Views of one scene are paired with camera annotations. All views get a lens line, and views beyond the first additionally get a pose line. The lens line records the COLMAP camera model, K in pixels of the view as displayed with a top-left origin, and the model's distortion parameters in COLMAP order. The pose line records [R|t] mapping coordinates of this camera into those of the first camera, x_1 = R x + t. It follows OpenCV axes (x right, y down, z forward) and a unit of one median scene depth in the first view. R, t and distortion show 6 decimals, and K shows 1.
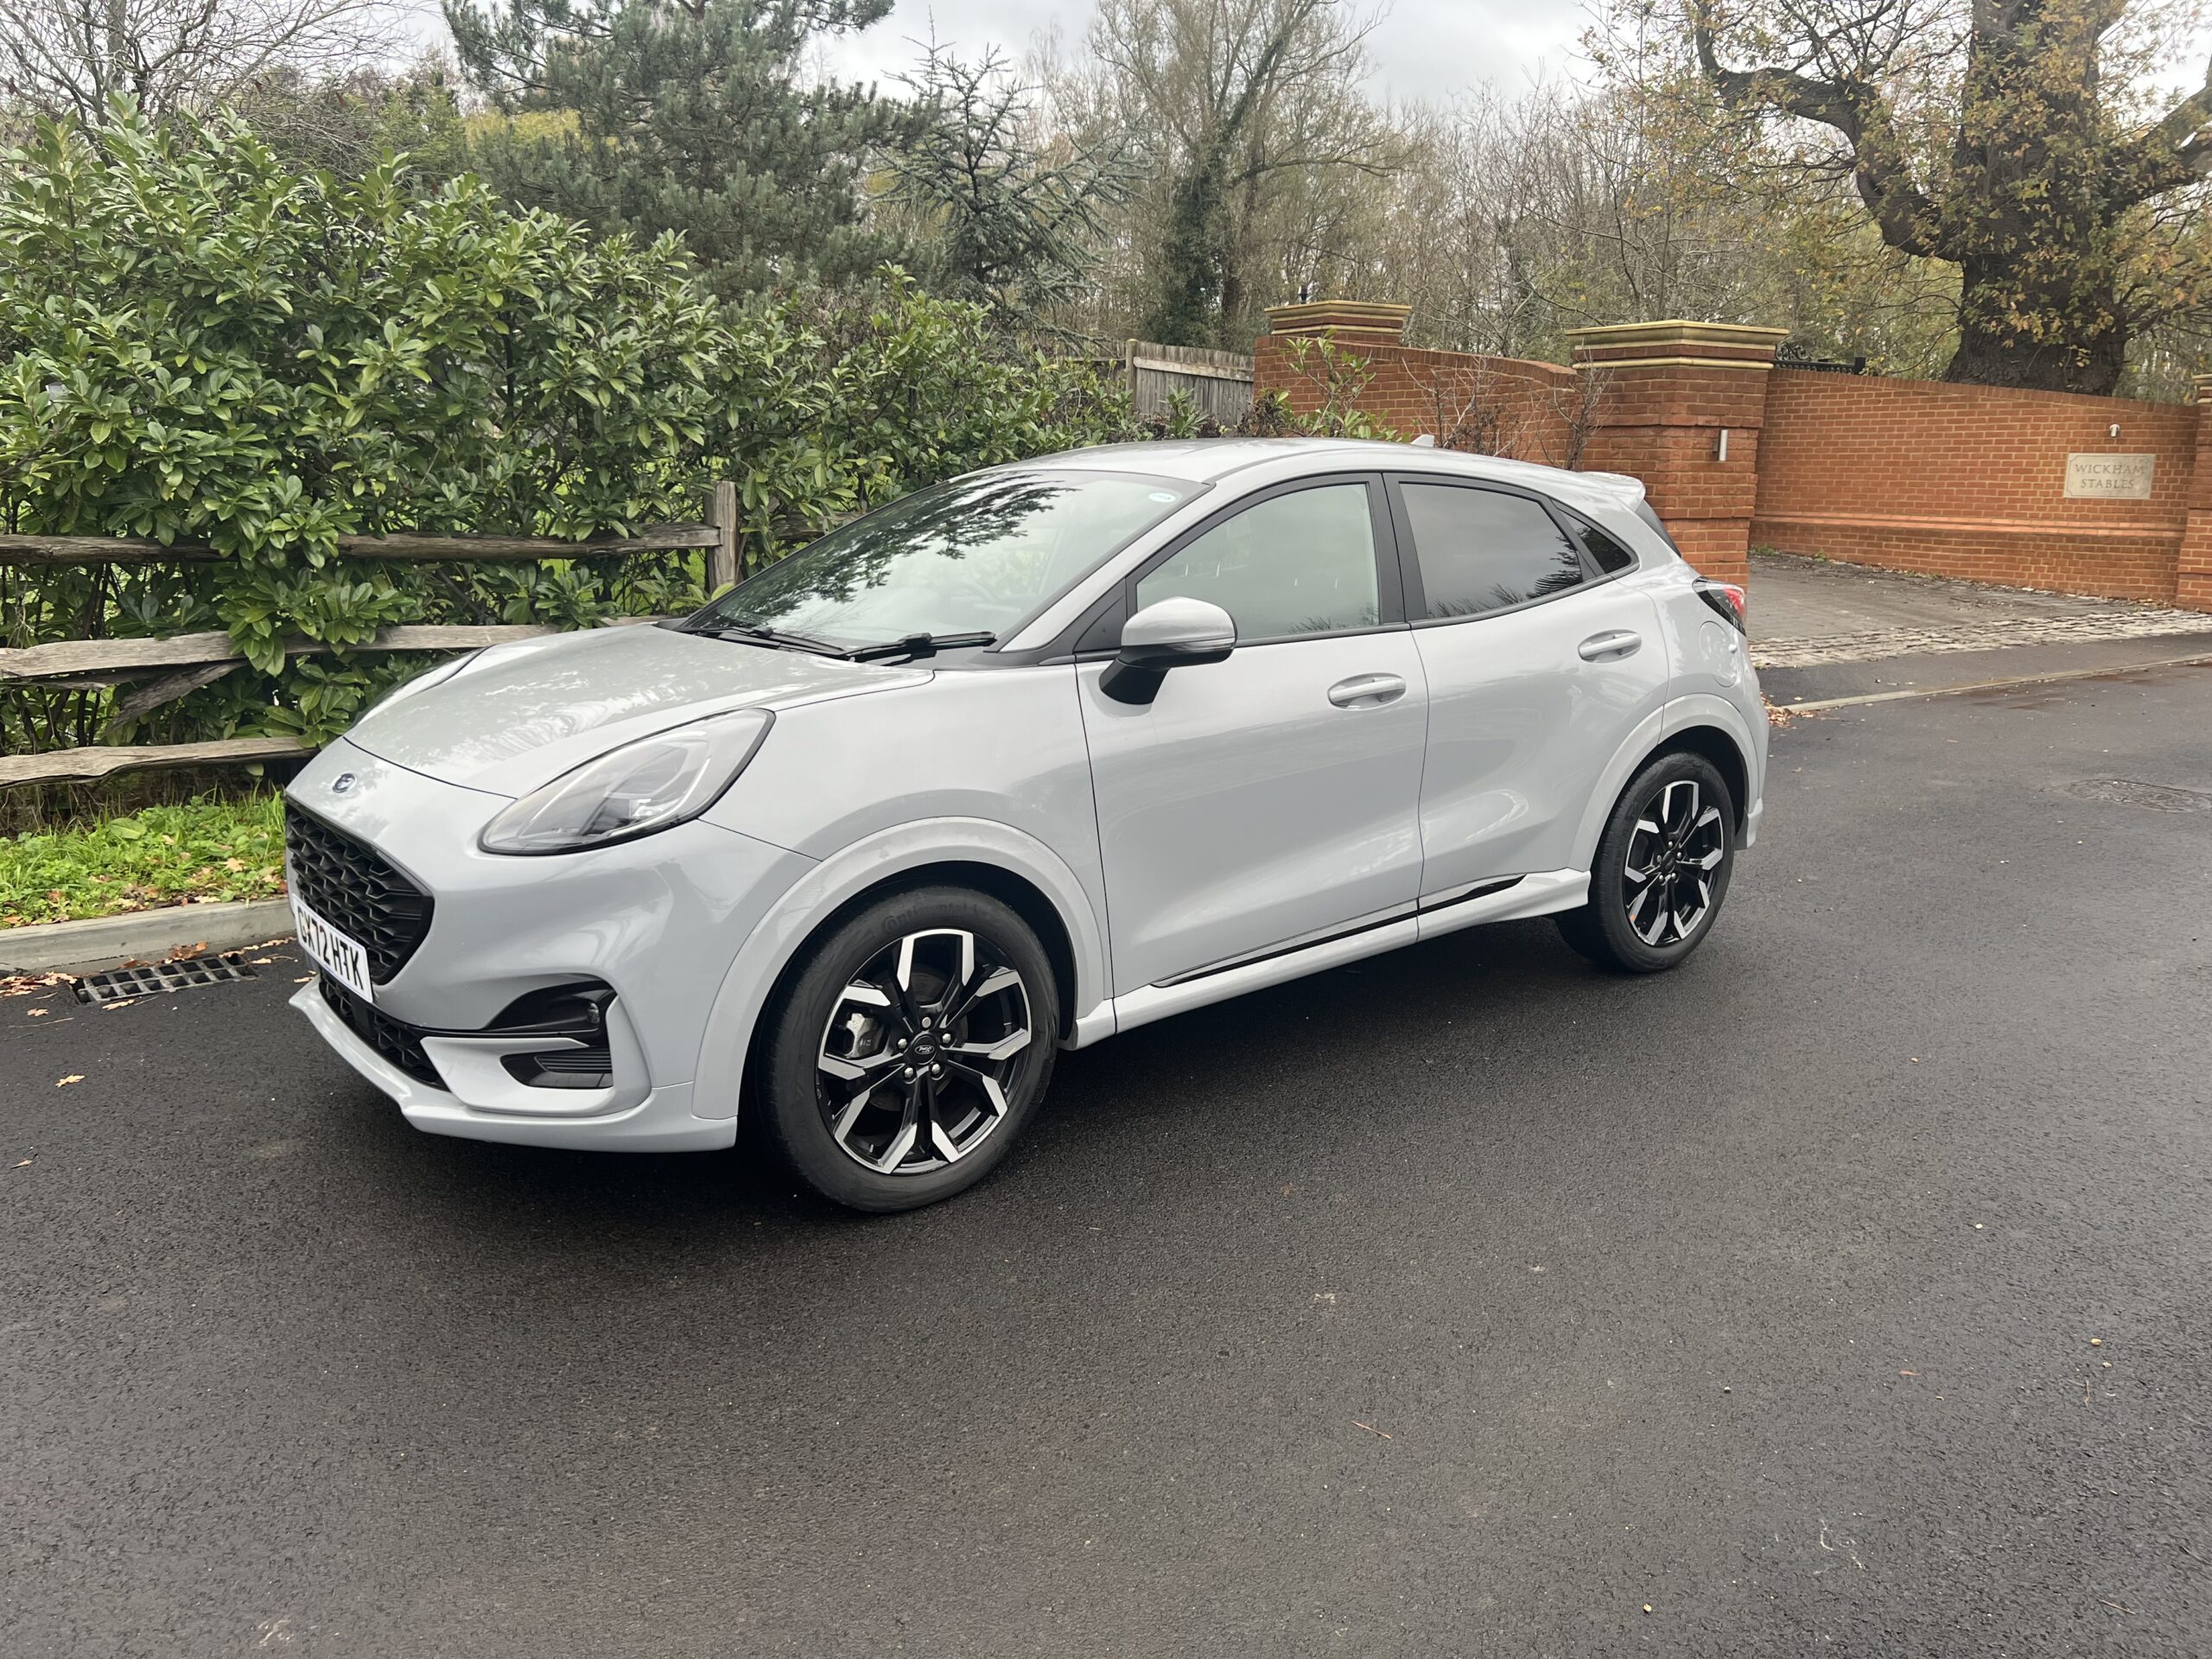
lens RADIAL K [[1666.0, 0, 1099.9], [0, 1666.0, 774.7], [0, 0, 1]] dist [0.055623, -0.068004]
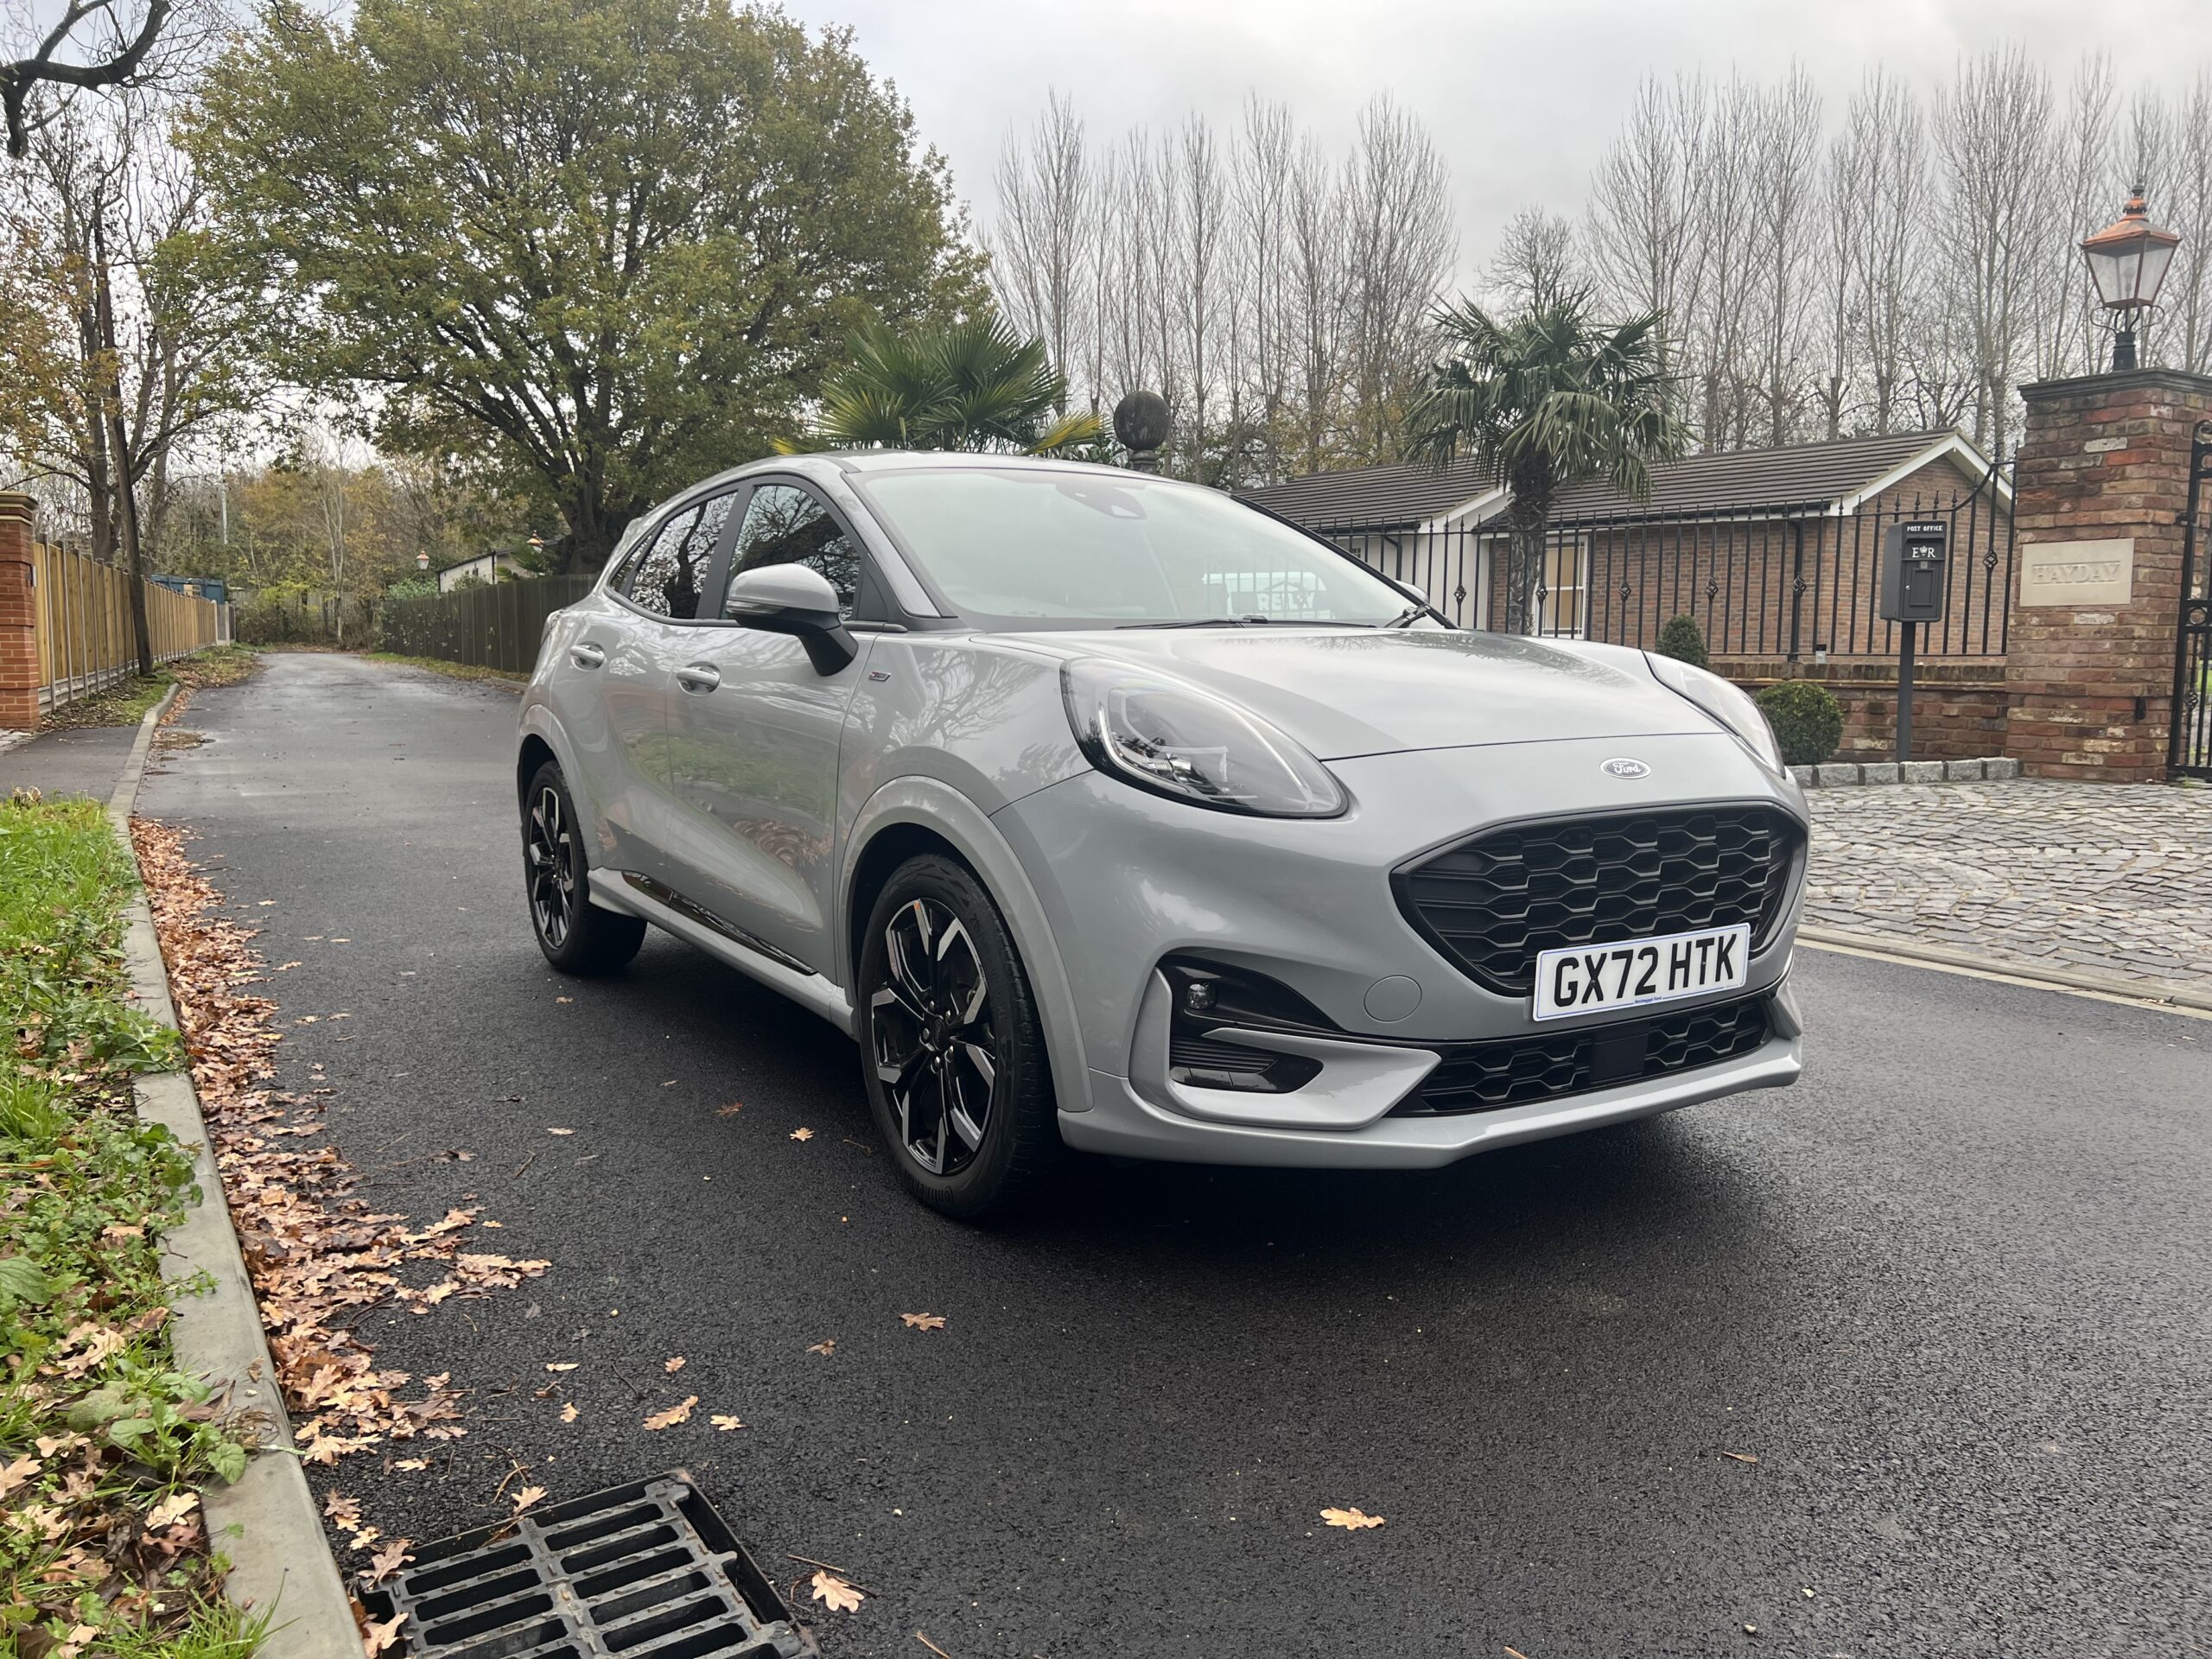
lens RADIAL K [[1639.1, 0, 1111.5], [0, 1639.1, 797.8], [0, 0, 1]] dist [0.093182, -0.110574]
pose [[0.108261, -0.104253, 0.988641, -0.714505], [0.178022, 0.980444, 0.083894, -0.052026], [-0.978053, 0.166917, 0.124703, 0.643150]]
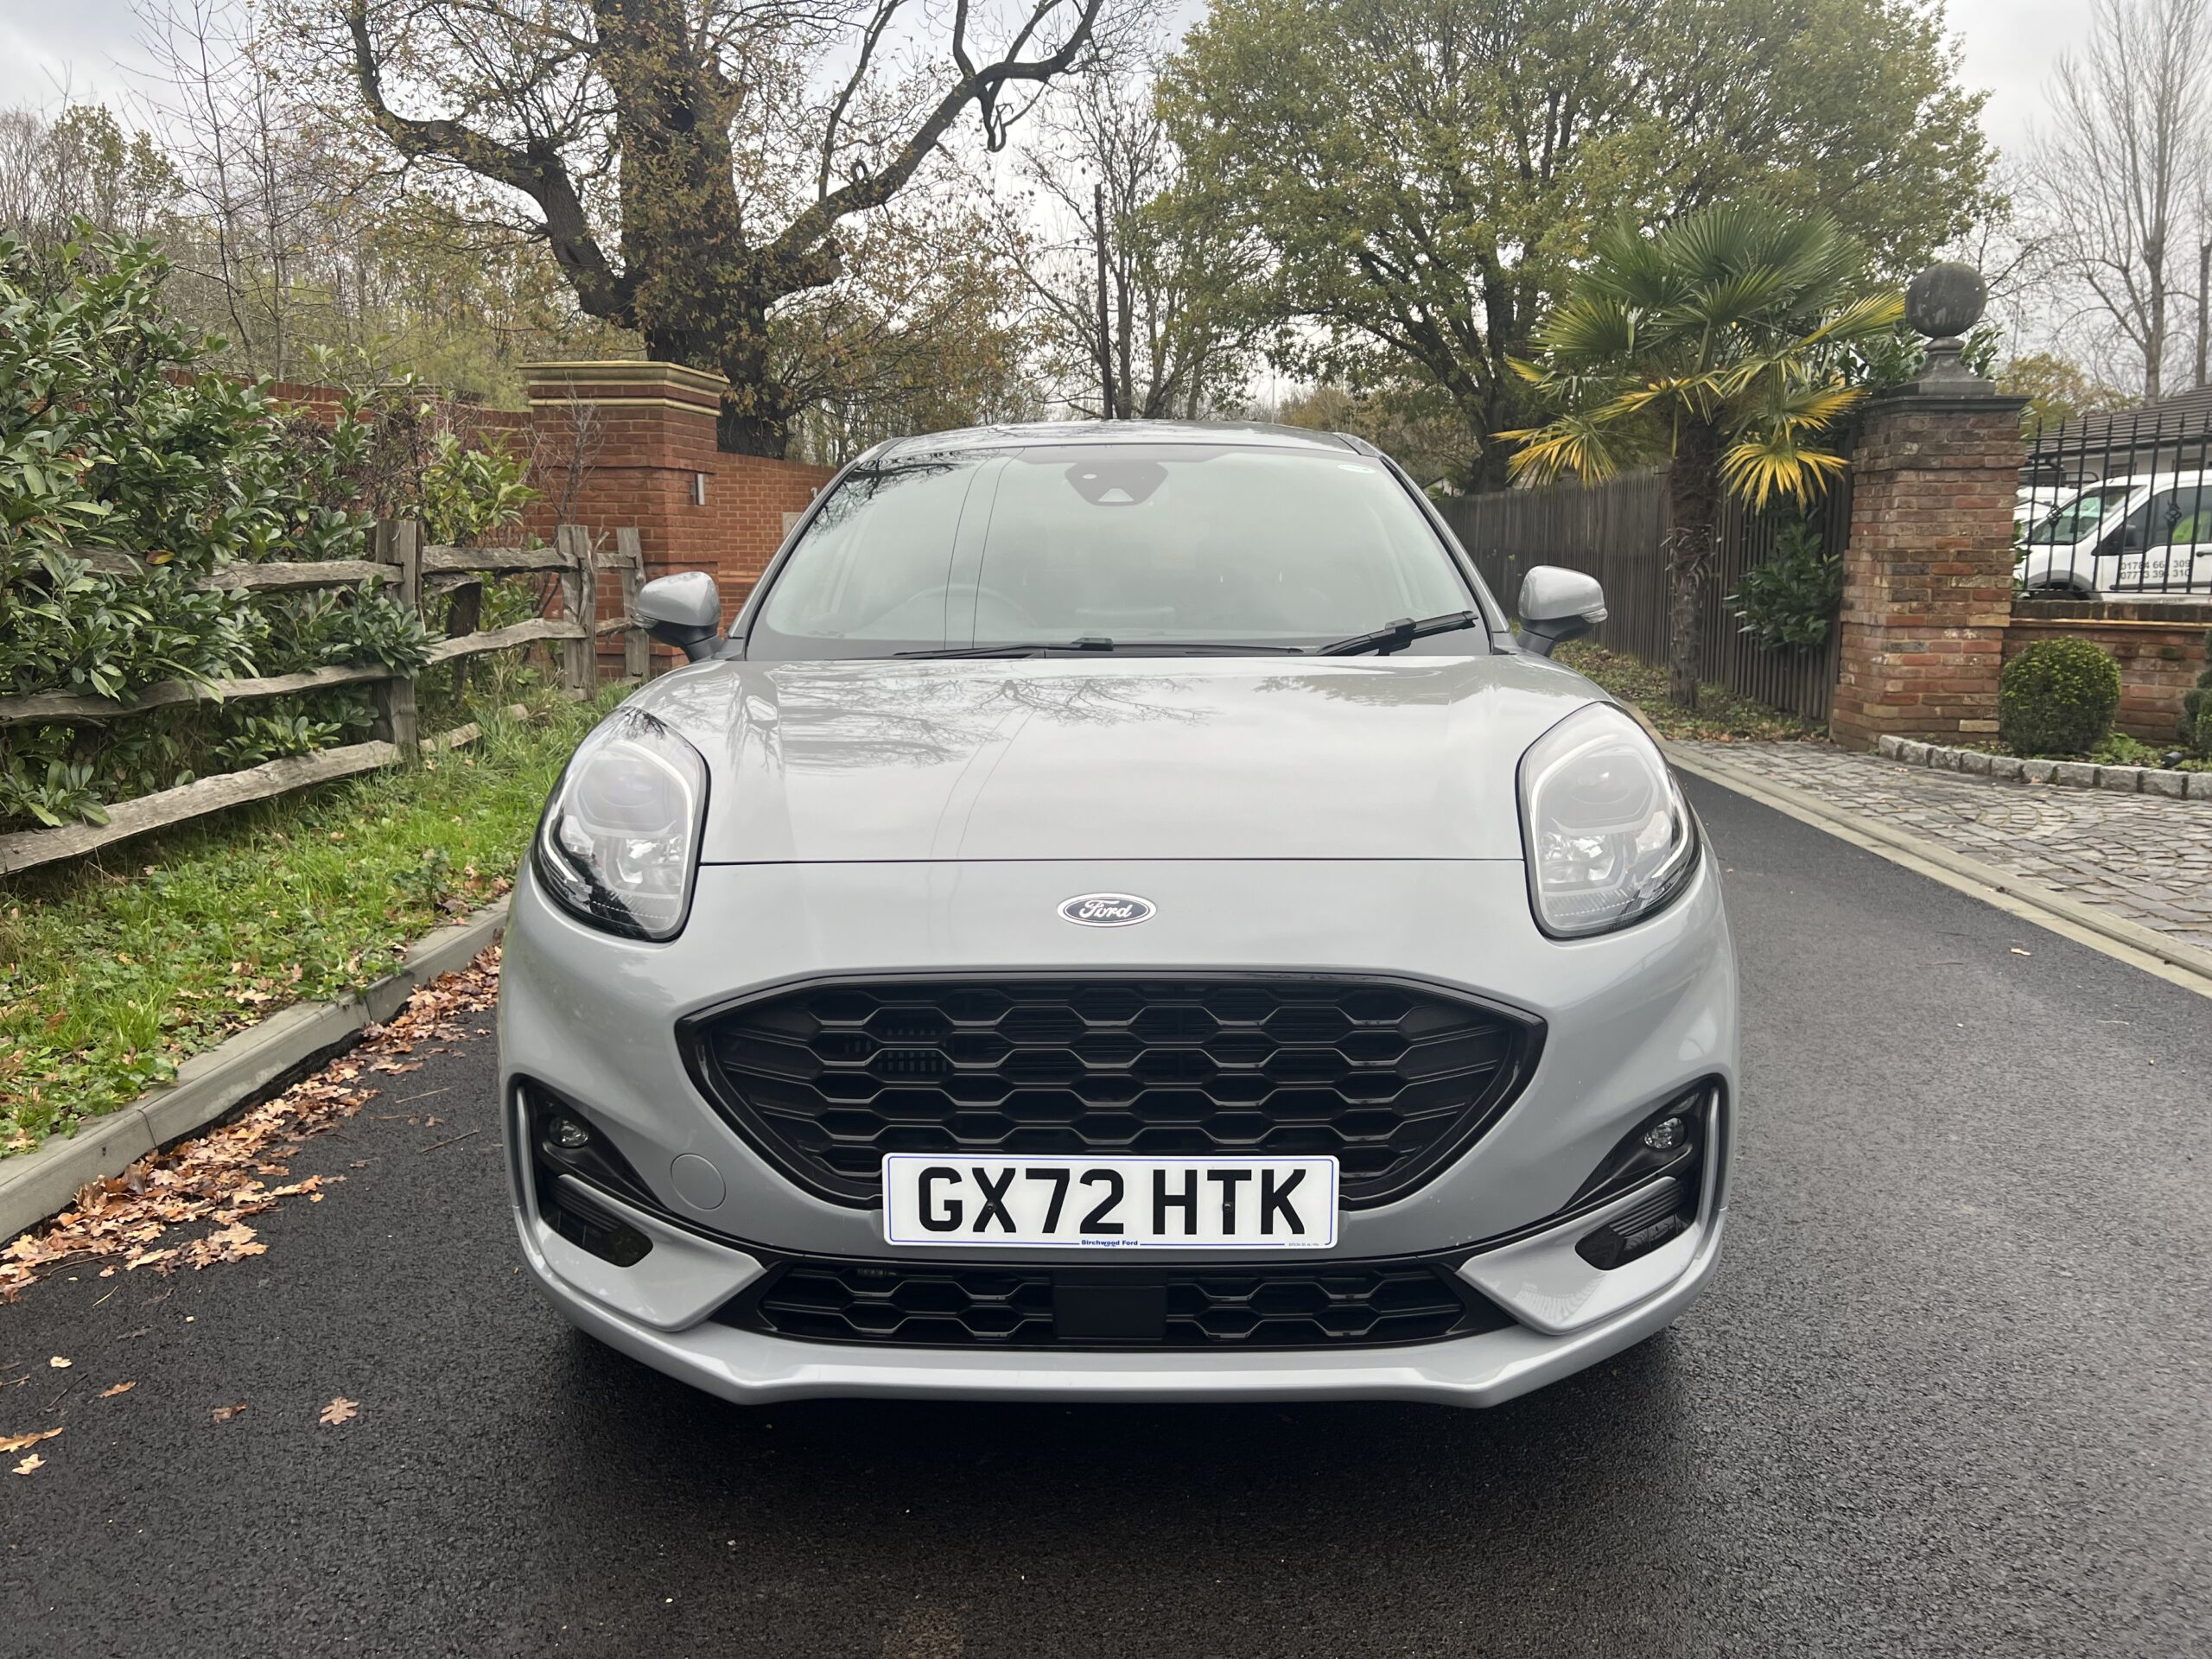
lens RADIAL K [[1666.3, 0, 1094.0], [0, 1666.3, 784.5], [0, 0, 1]] dist [0.059050, -0.069671]
pose [[0.648486, -0.117810, 0.752055, -0.490829], [0.146108, 0.988846, 0.028917, -0.030344], [-0.747073, 0.091129, 0.658466, 0.350116]]
